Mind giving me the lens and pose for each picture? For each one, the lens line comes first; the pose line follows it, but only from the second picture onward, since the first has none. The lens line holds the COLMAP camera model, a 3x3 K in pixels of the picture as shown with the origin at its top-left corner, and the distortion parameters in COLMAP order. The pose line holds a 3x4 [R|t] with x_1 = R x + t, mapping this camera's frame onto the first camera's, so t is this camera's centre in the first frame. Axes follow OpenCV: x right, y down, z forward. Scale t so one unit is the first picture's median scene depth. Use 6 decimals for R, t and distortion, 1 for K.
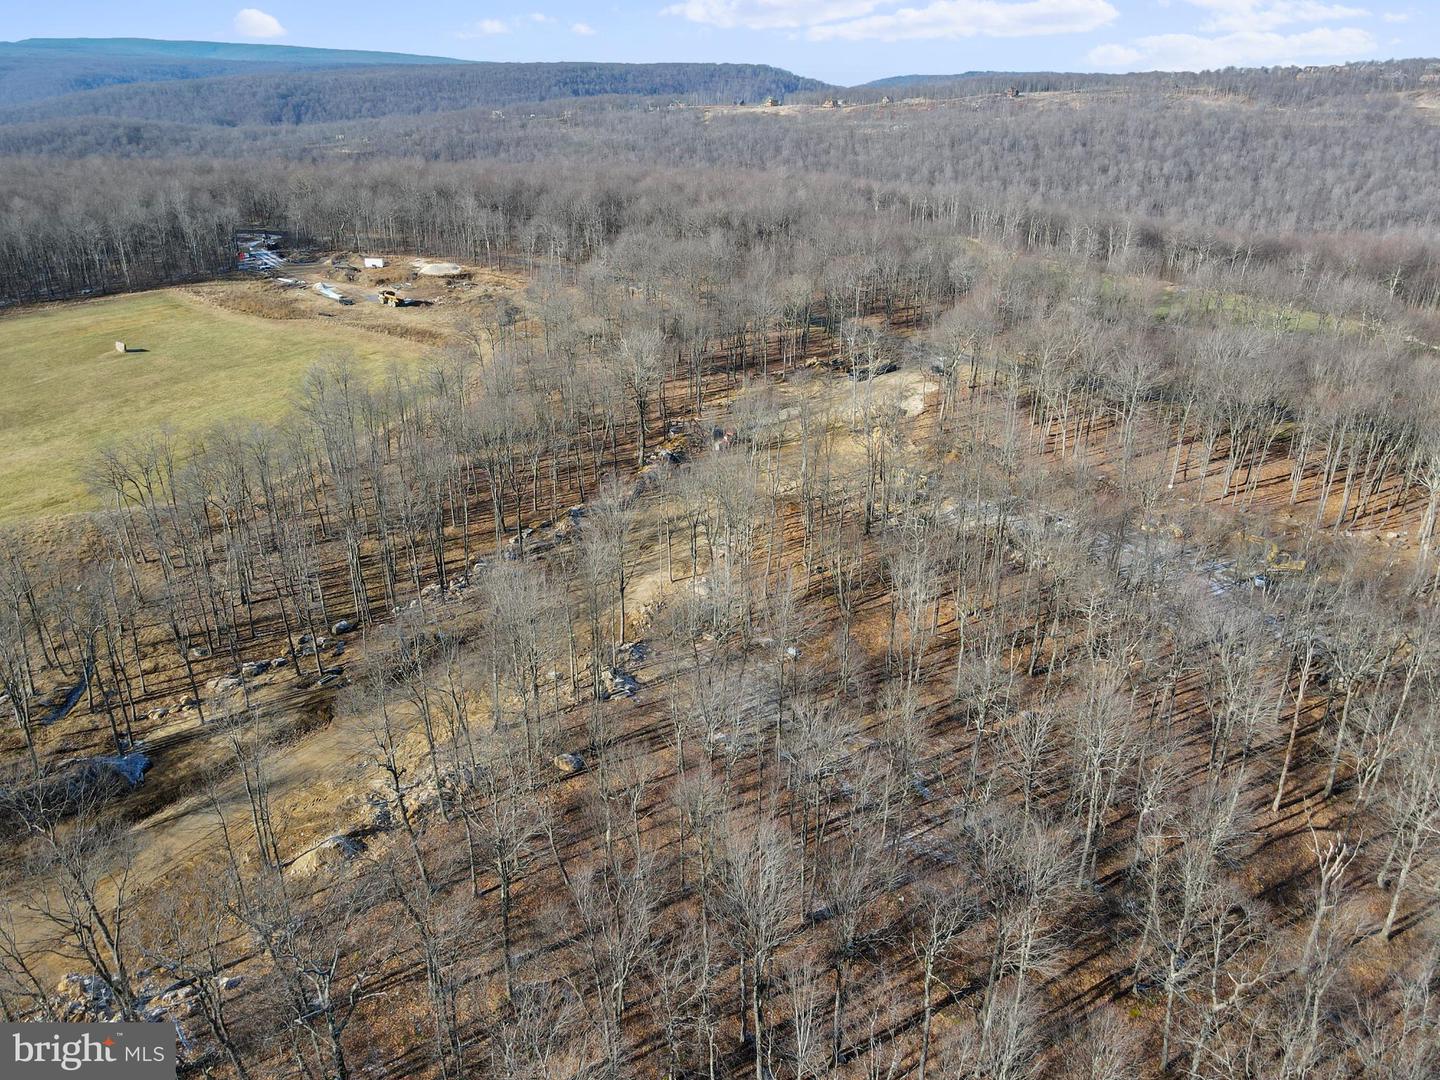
lens RADIAL K [[1042.7, 0, 716.9], [0, 1042.7, 552.9], [0, 0, 1]] dist [0.037733, -0.023491]
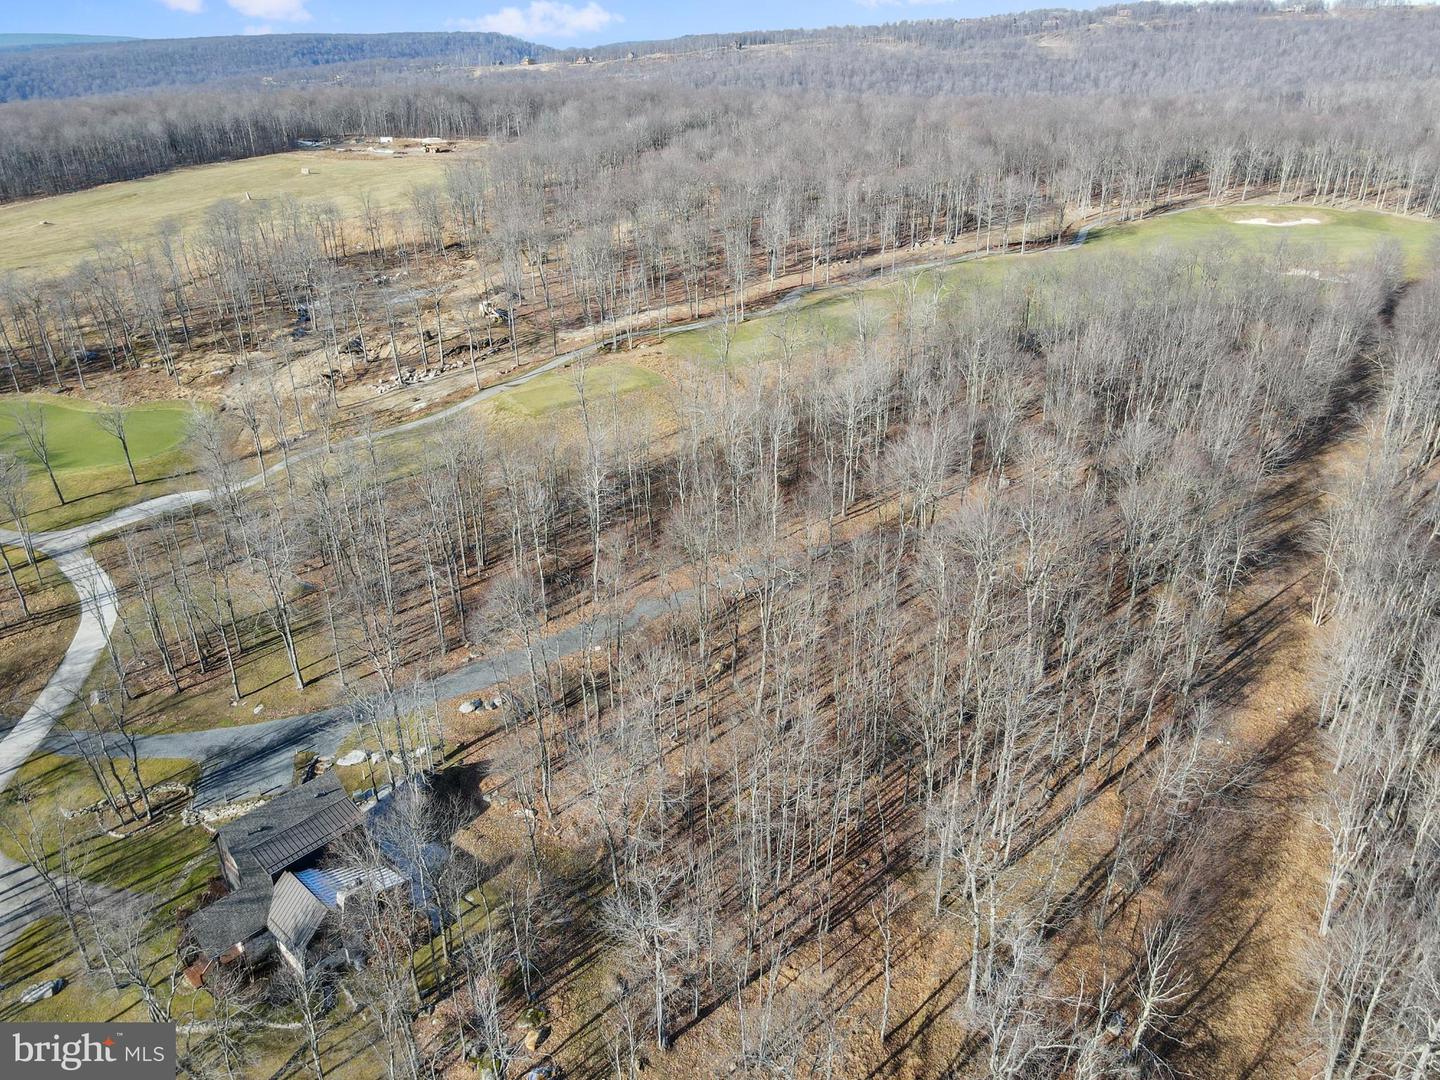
lens RADIAL K [[1042.7, 0, 729.3], [0, 1042.7, 532.3], [0, 0, 1]] dist [0.037733, -0.023491]
pose [[0.966348, -0.133690, 0.219770, -0.060293], [0.132042, 0.990995, 0.022240, 0.078701], [-0.220764, 0.007528, 0.975298, -0.149053]]
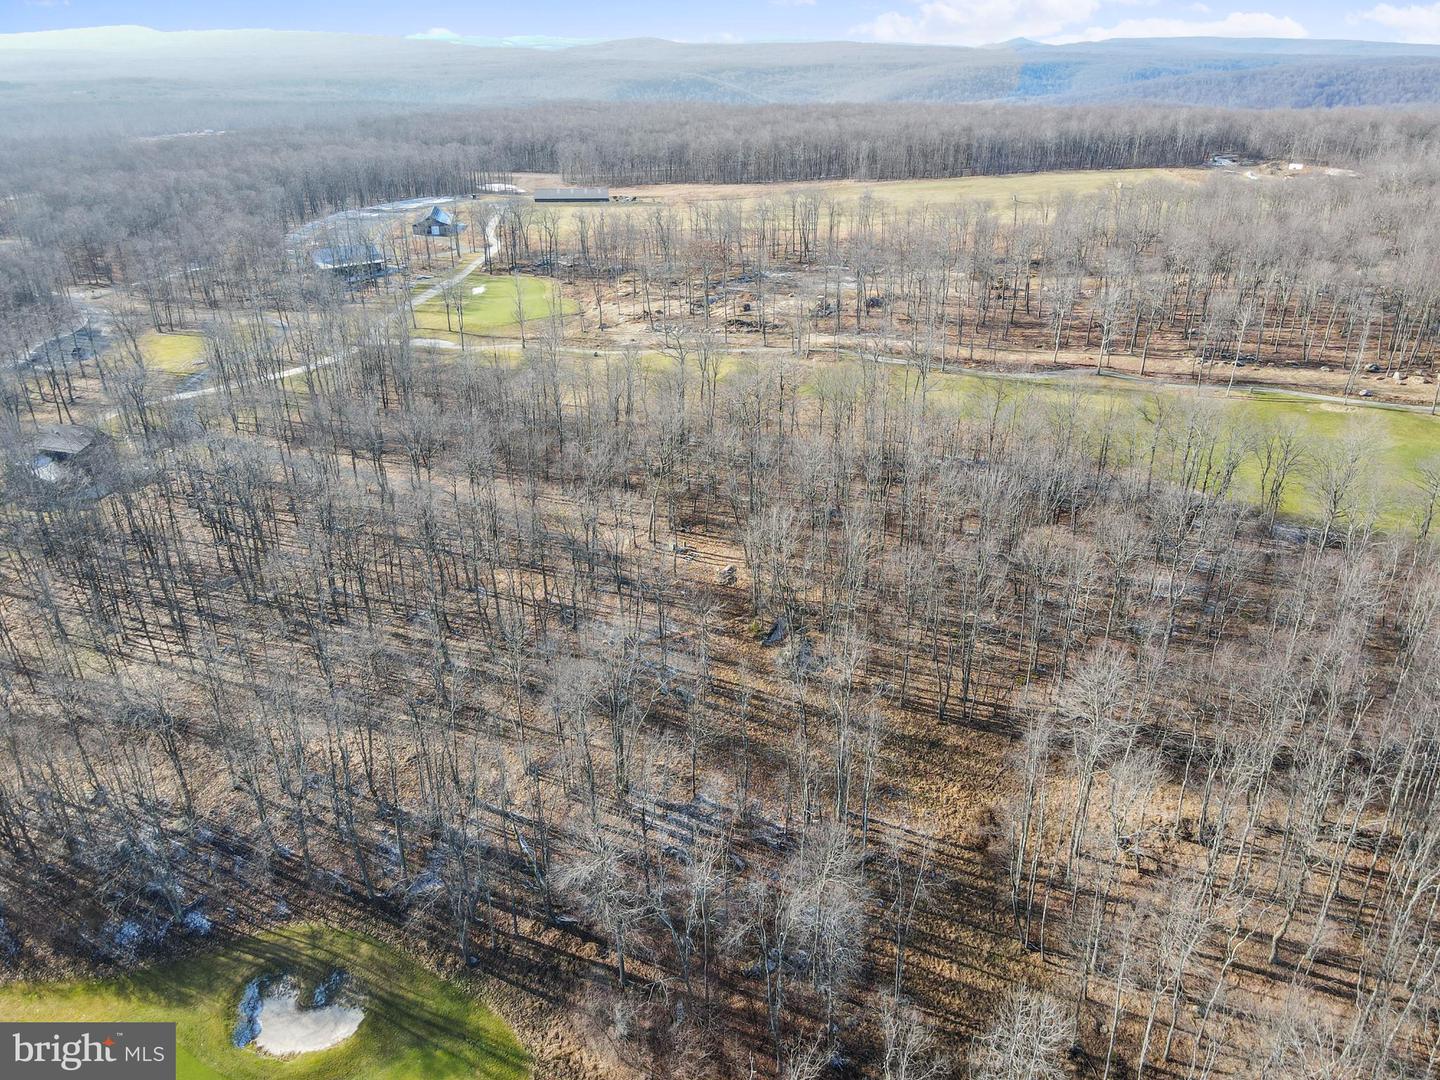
lens RADIAL K [[1042.7, 0, 721.6], [0, 1042.7, 530.3], [0, 0, 1]] dist [0.037733, -0.023491]
pose [[0.658274, 0.306704, -0.687465, 0.070599], [-0.317343, 0.941186, 0.116030, 0.064220], [0.682619, 0.141783, 0.716888, -0.117684]]
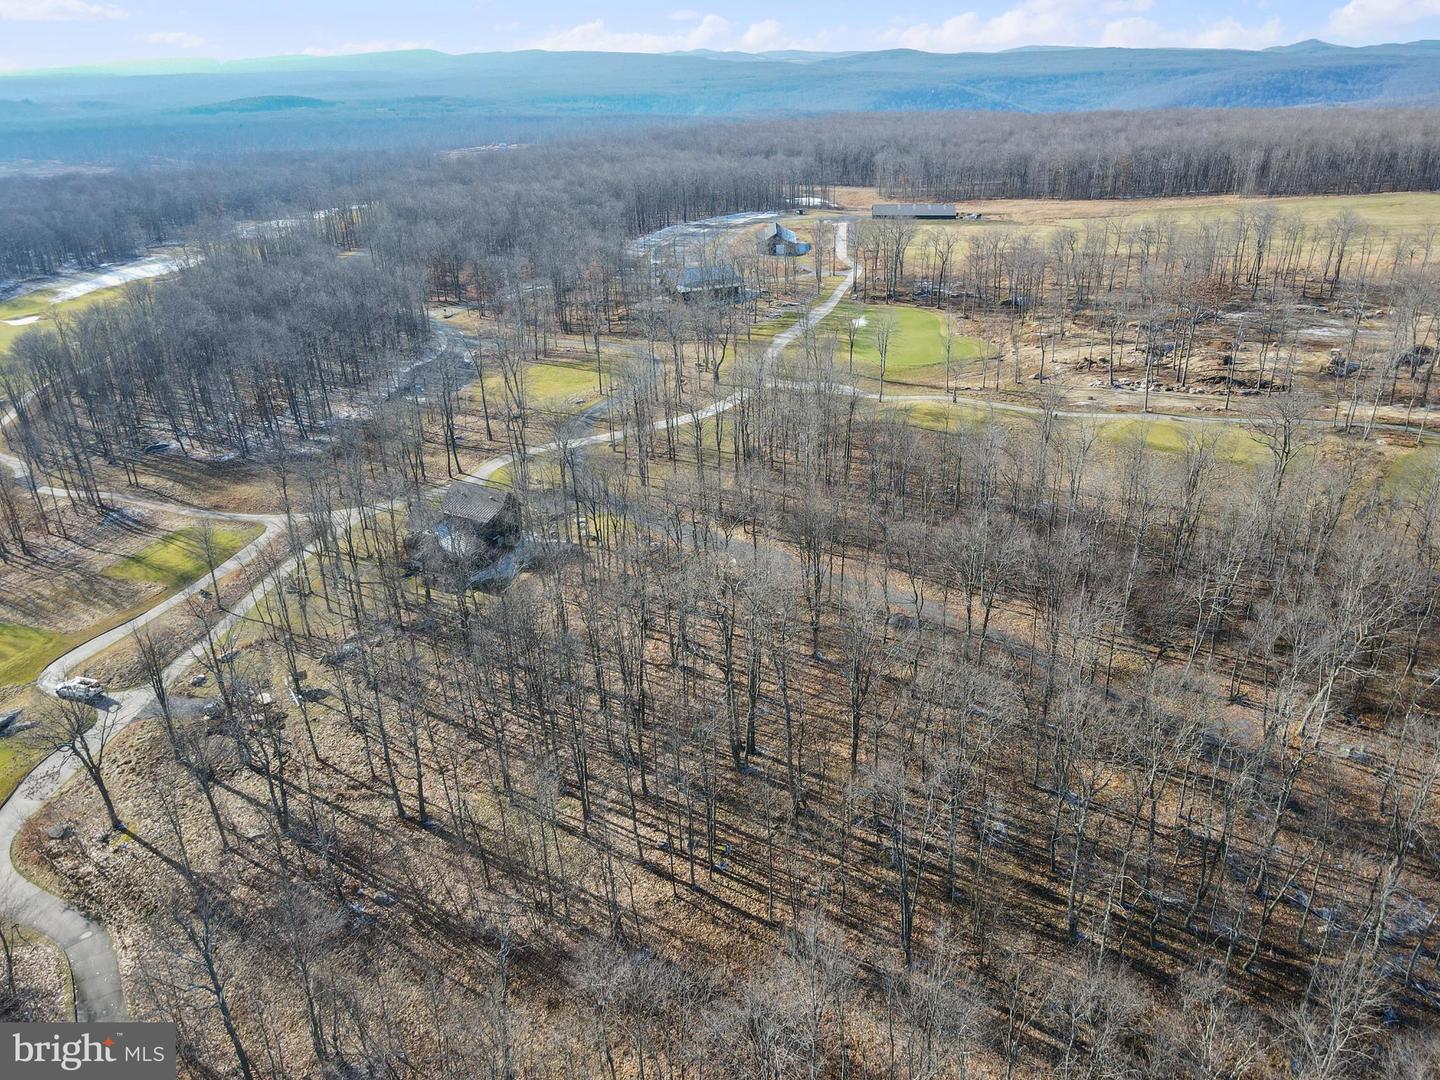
lens RADIAL K [[1042.7, 0, 724.4], [0, 1042.7, 531.1], [0, 0, 1]] dist [0.037733, -0.023491]
pose [[0.484423, 0.342612, -0.804954, 0.026546], [-0.358086, 0.917166, 0.174876, 0.068595], [0.798191, 0.203529, 0.566980, -0.121798]]
